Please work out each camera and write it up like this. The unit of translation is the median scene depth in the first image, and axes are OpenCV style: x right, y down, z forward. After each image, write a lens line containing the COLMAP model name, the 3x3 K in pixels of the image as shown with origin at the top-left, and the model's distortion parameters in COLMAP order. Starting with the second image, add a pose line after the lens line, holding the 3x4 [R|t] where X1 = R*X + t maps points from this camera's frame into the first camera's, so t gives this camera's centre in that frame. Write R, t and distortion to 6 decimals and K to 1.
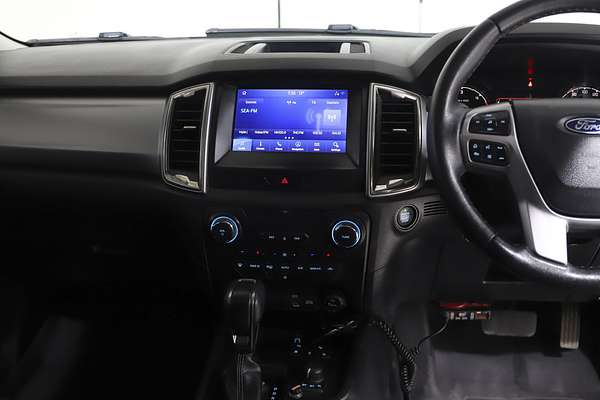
lens RADIAL K [[621.4, 0, 299.8], [0, 621.4, 198.3], [0, 0, 1]] dist [-0.017247, 0.000000]
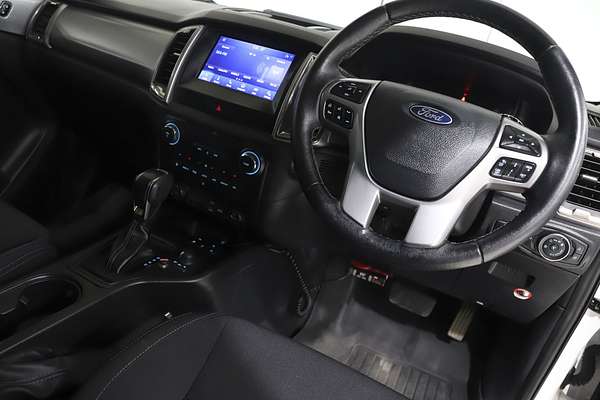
lens RADIAL K [[448.0, 0, 300.7], [0, 448.0, 198.3], [0, 0, 1]] dist [-0.084917, 0.001589]
pose [[0.921969, 0.318511, -0.220281, 0.370636], [-0.311067, 0.947905, 0.068658, 0.029925], [0.230674, 0.005221, 0.973017, 0.152752]]
